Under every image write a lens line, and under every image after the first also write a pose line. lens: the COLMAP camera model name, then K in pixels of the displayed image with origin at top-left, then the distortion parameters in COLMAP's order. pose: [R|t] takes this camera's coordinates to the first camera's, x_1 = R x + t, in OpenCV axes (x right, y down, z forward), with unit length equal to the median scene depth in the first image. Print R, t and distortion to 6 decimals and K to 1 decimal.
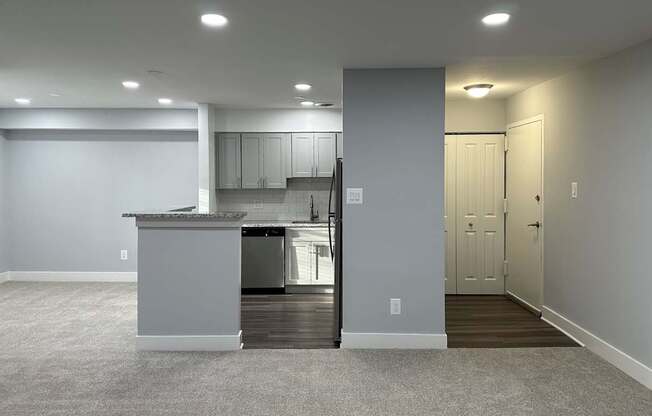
lens RADIAL K [[452.6, 0, 324.6], [0, 452.6, 189.7], [0, 0, 1]] dist [0.009049, 0.000013]
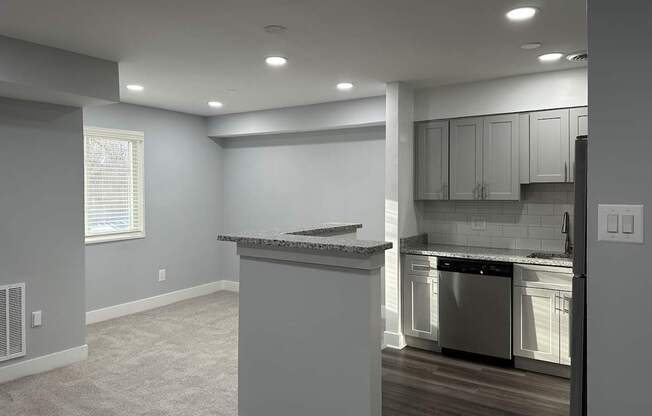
lens RADIAL K [[452.6, 0, 324.6], [0, 452.6, 189.7], [0, 0, 1]] dist [0.009049, 0.000013]
pose [[0.823039, -0.001755, -0.567982, 0.052240], [-0.009294, 0.999820, -0.016558, -0.004756], [0.567908, 0.018906, 0.822875, 0.326340]]
